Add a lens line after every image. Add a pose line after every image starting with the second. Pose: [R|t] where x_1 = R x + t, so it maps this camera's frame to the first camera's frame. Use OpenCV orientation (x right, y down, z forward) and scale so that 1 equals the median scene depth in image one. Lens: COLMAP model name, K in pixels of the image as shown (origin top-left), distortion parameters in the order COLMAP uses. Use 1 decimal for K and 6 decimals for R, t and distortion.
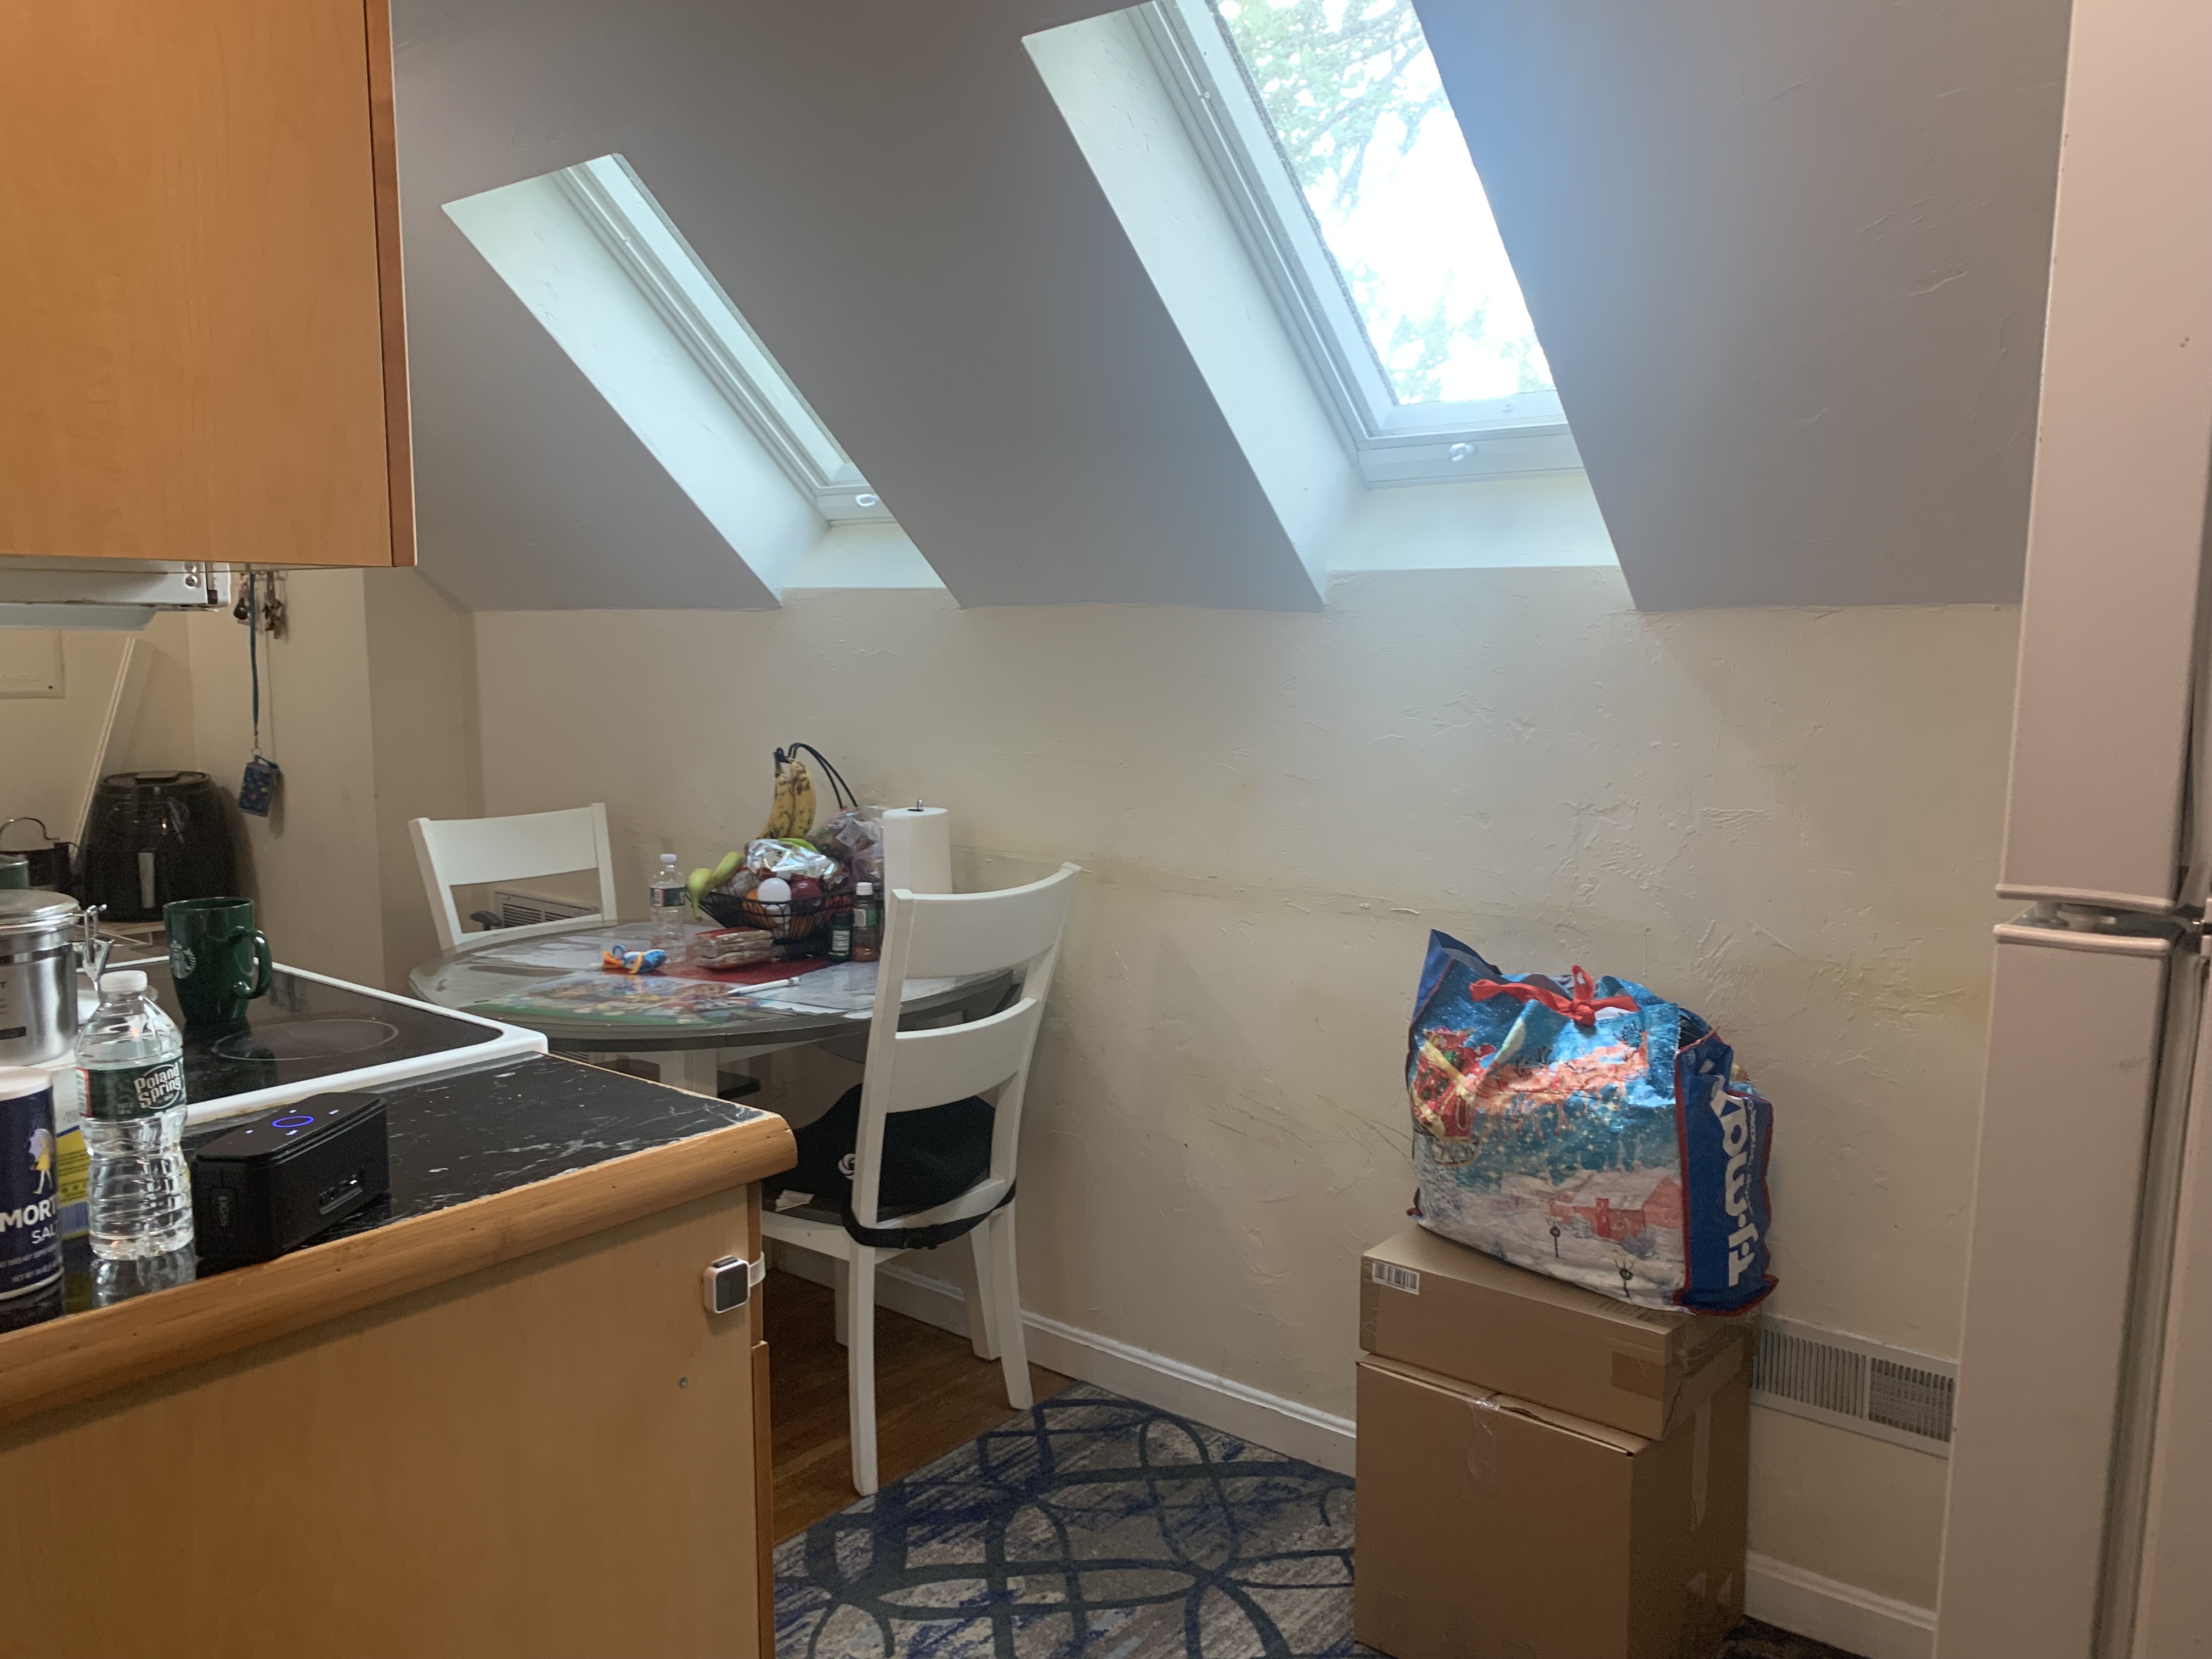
lens RADIAL K [[1701.7, 0, 1106.0], [0, 1701.7, 829.5], [0, 0, 1]] dist [0.004260, -0.012769]
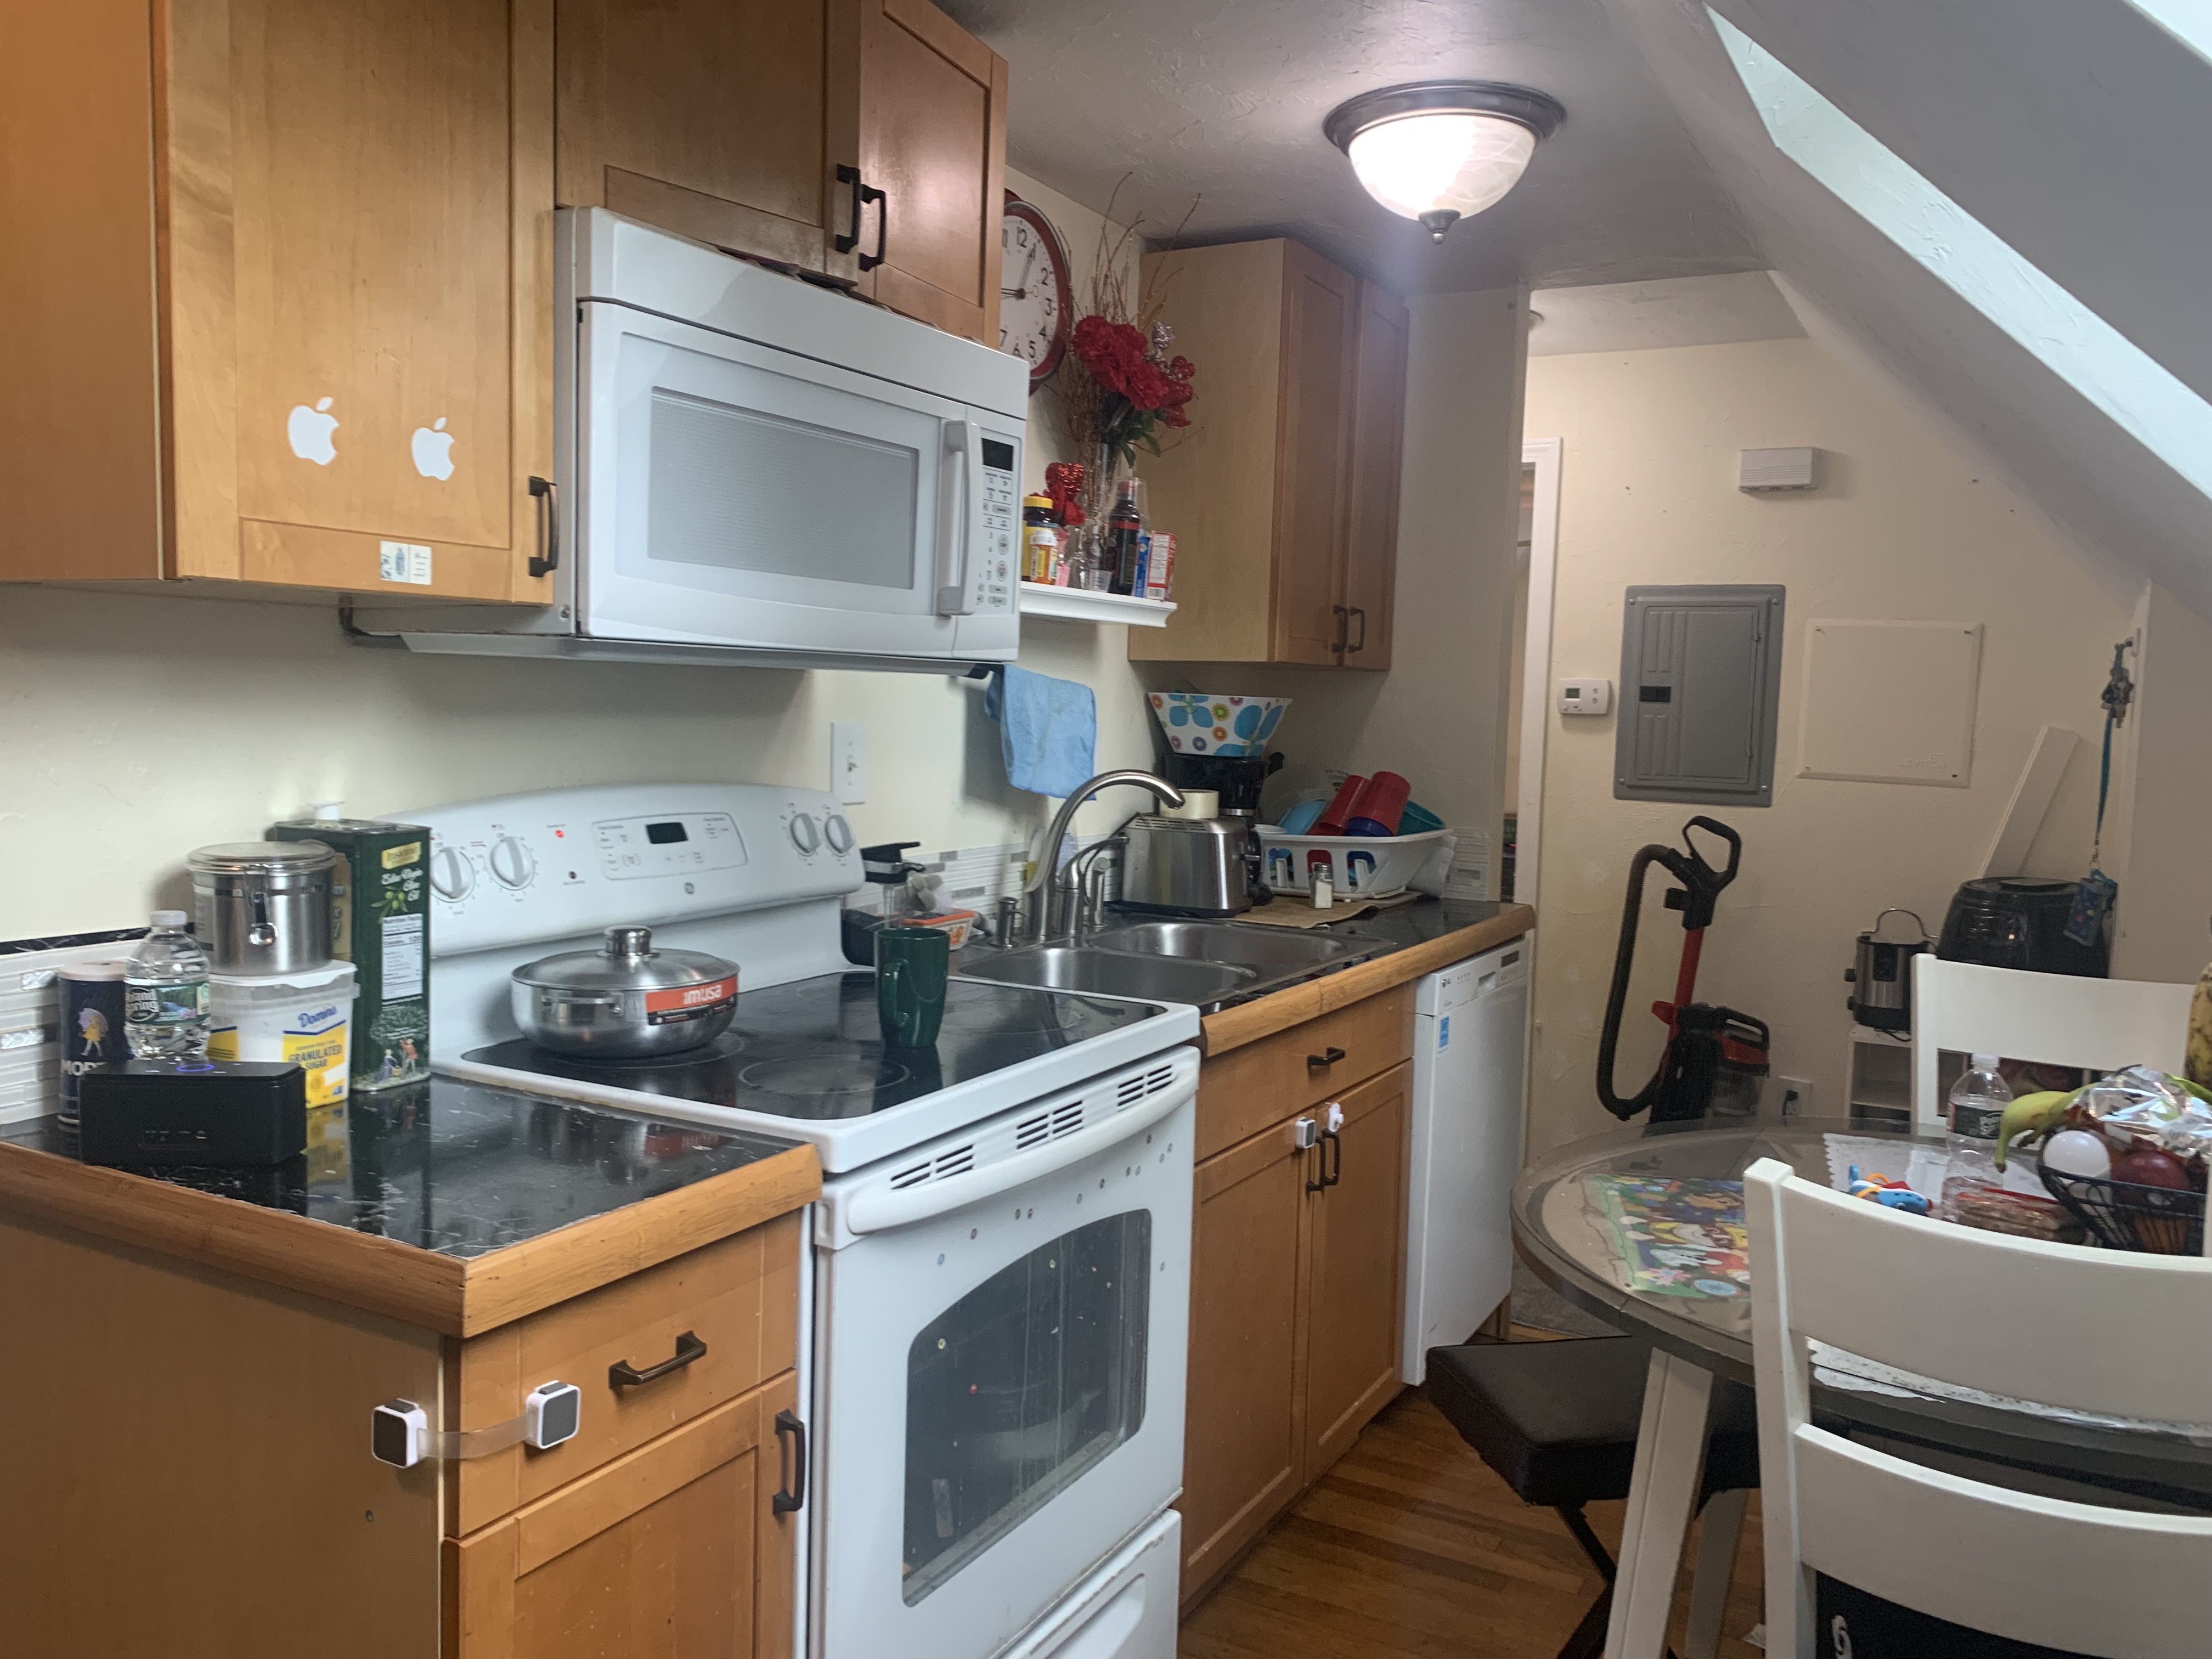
lens RADIAL K [[1697.8, 0, 1112.5], [0, 1697.8, 840.4], [0, 0, 1]] dist [-0.001529, -0.005755]
pose [[0.175360, 0.087116, -0.980643, 0.242798], [-0.147537, 0.987154, 0.061312, -0.044590], [0.973387, 0.133930, 0.185960, 0.463668]]
